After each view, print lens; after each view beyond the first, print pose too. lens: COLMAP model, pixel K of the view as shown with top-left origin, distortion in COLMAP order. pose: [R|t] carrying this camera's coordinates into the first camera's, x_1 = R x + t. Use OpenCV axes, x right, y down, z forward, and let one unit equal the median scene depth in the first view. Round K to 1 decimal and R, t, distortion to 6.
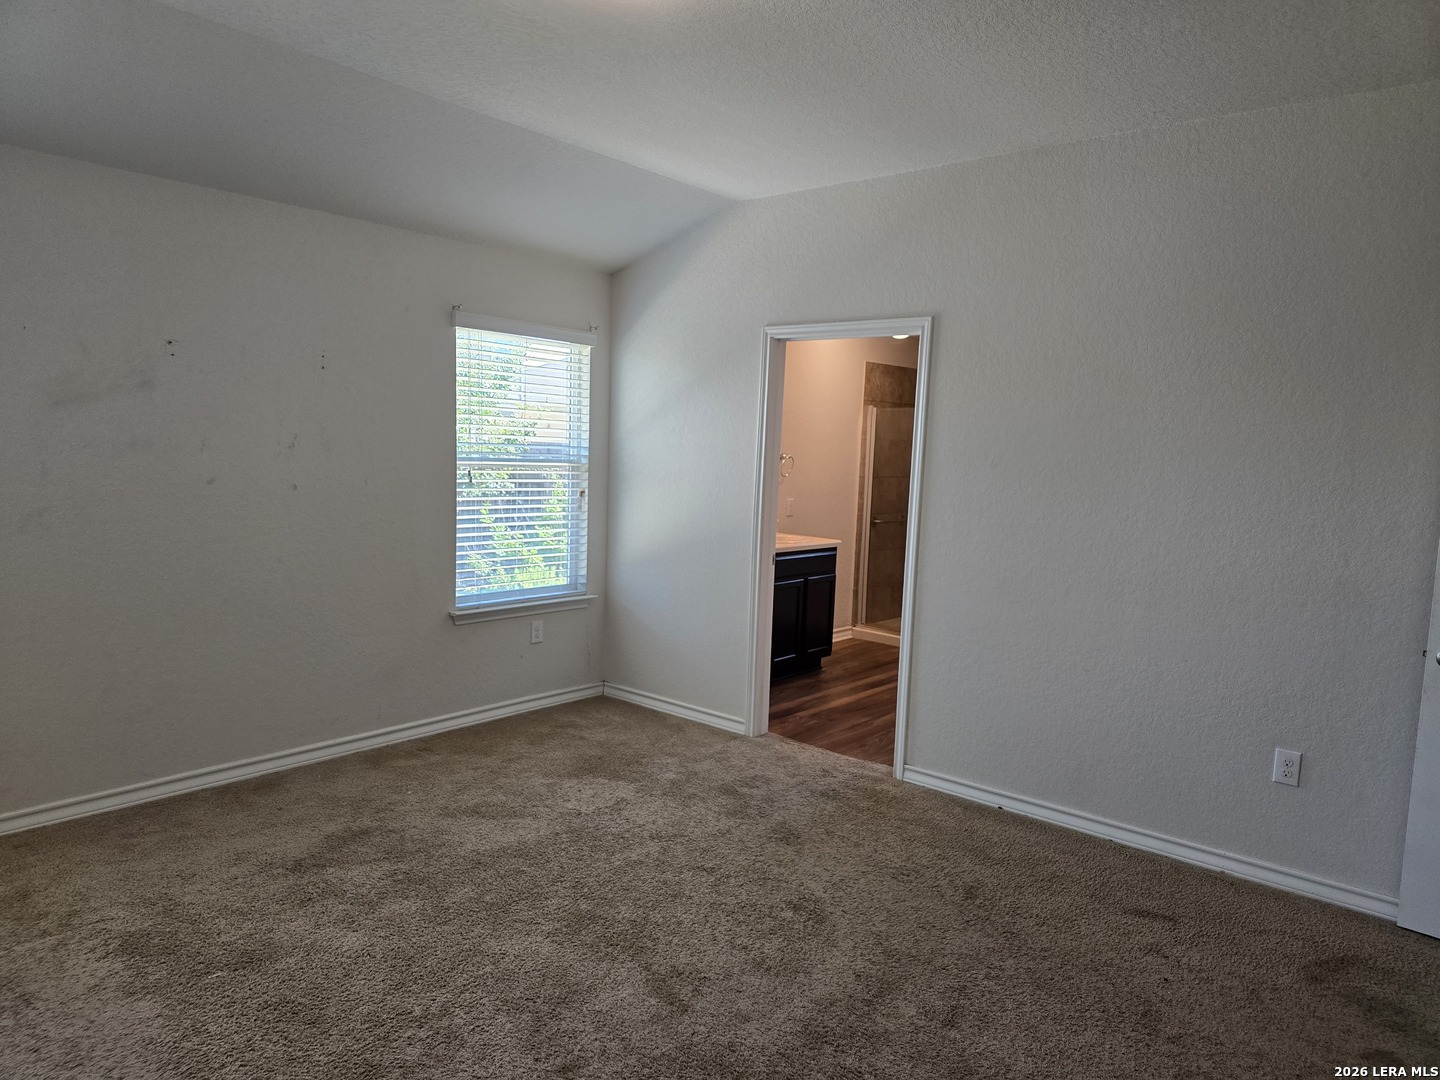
lens RADIAL K [[966.5, 0, 718.0], [0, 966.5, 545.4], [0, 0, 1]] dist [0.043614, -0.029625]
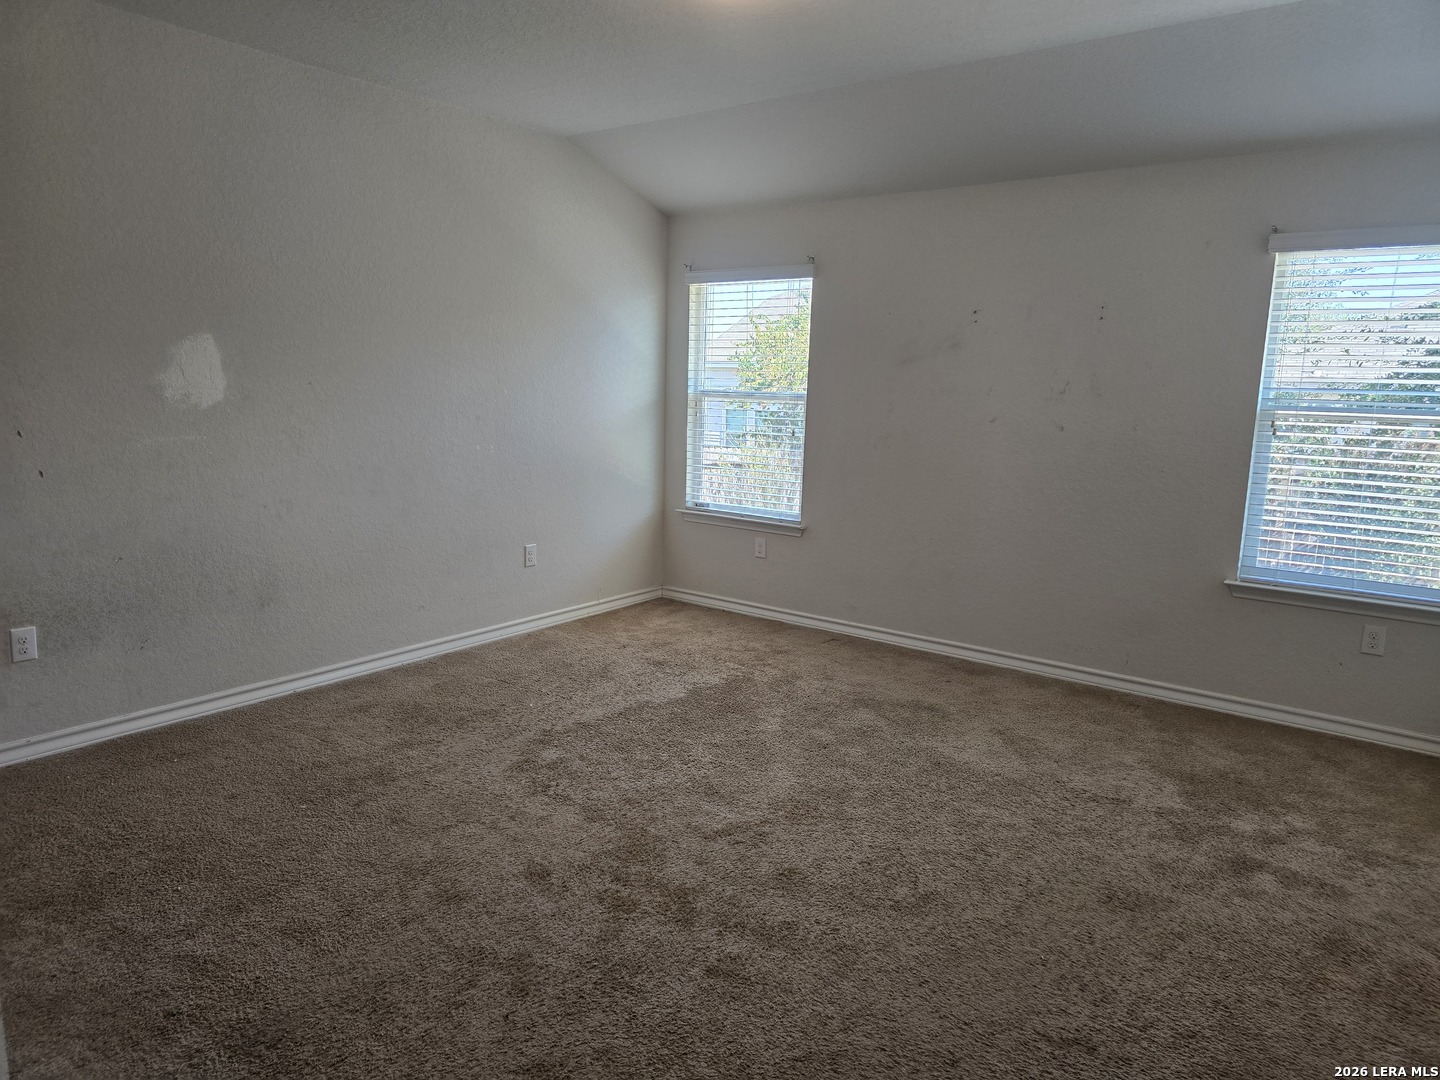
lens RADIAL K [[966.5, 0, 714.9], [0, 966.5, 539.4], [0, 0, 1]] dist [0.043614, -0.029625]
pose [[0.048491, 0.122484, -0.991285, 0.751888], [-0.130524, 0.984719, 0.115288, -0.012405], [0.990259, 0.123796, 0.063737, 0.613033]]
